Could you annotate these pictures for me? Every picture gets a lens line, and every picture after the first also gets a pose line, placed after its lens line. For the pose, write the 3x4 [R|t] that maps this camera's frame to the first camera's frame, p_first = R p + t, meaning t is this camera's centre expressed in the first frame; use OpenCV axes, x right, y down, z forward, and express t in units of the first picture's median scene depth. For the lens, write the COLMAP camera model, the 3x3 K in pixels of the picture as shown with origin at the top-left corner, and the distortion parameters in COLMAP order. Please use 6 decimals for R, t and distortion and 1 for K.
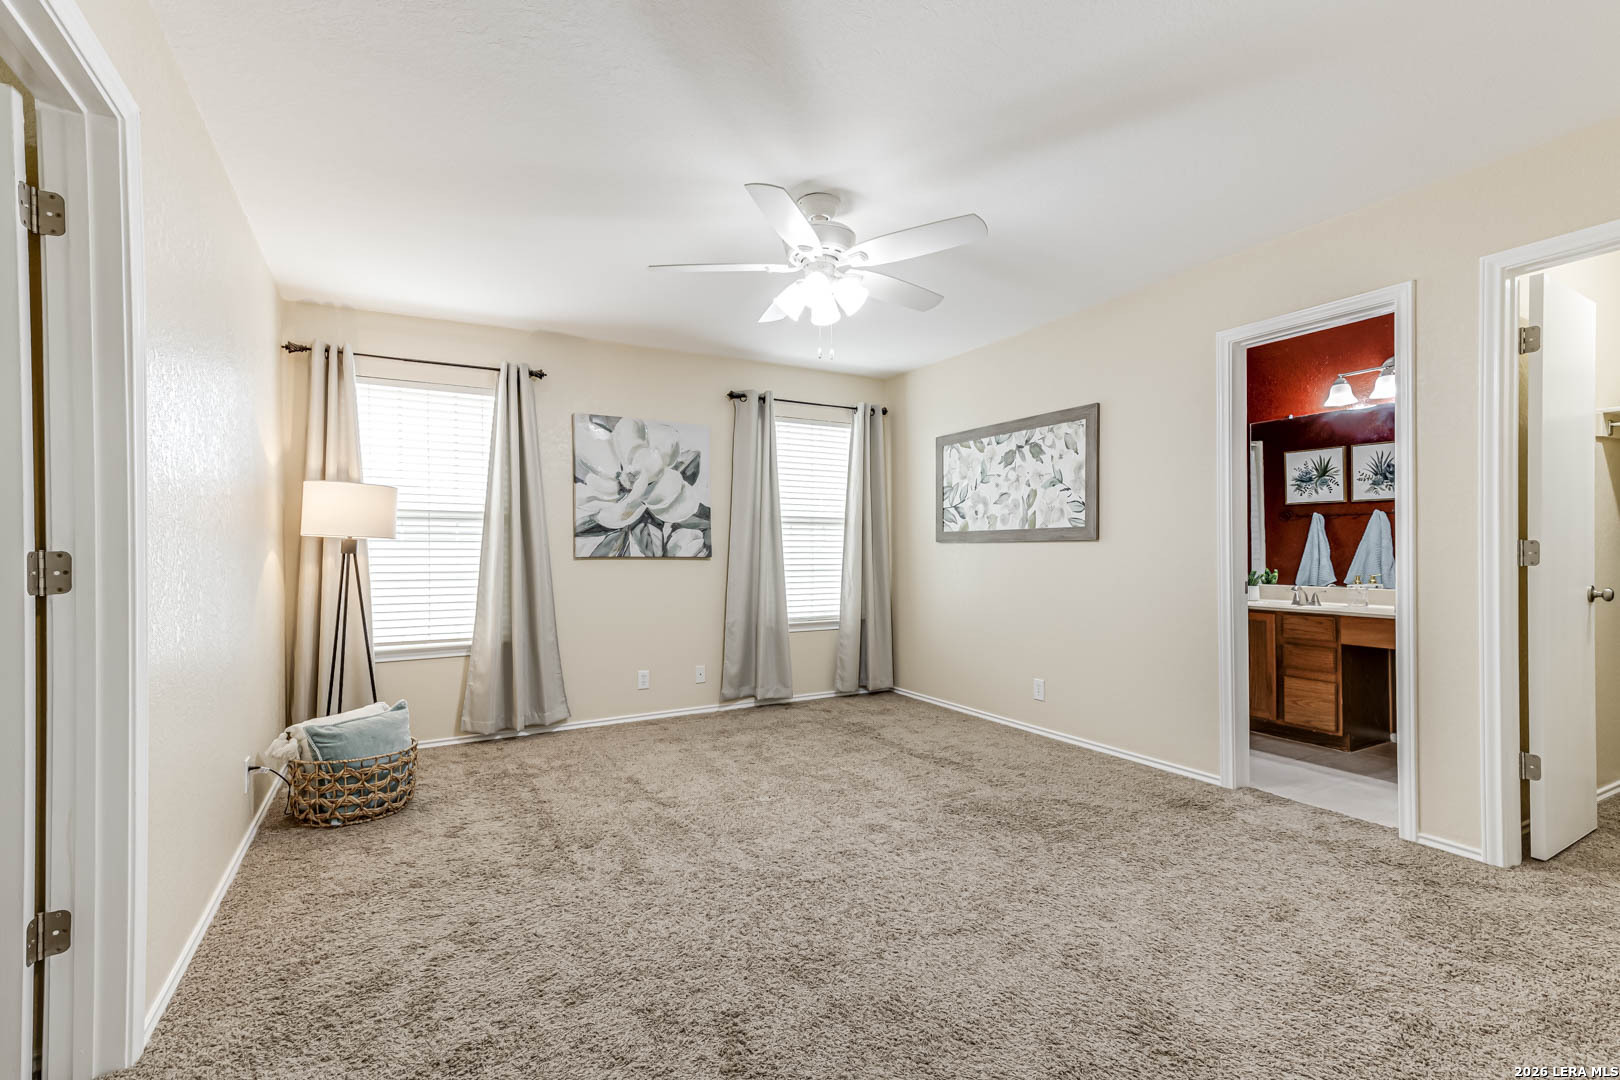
lens RADIAL K [[727.2, 0, 817.1], [0, 727.2, 547.3], [0, 0, 1]] dist [0.013672, 0.000265]
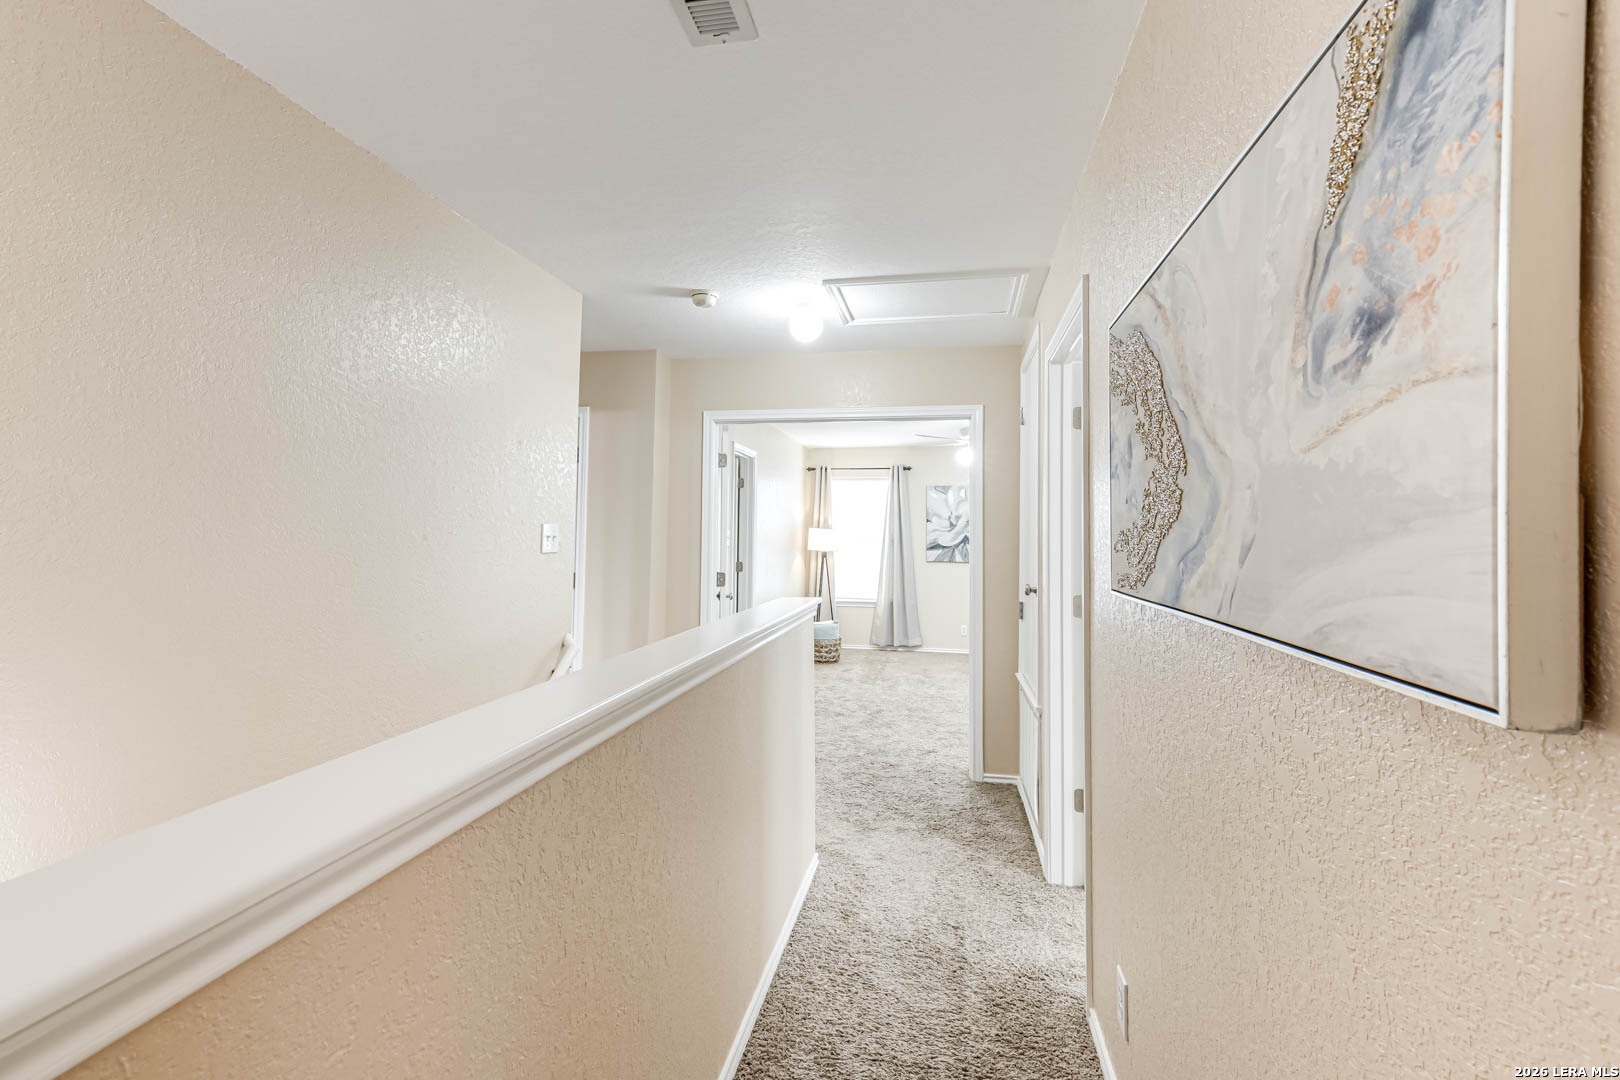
lens RADIAL K [[727.2, 0, 806.6], [0, 727.2, 531.0], [0, 0, 1]] dist [0.013672, 0.000265]
pose [[0.763031, 0.013893, -0.646212, 0.674180], [-0.014498, 0.999885, 0.004378, -0.070800], [0.646199, 0.006028, 0.763145, -0.672111]]
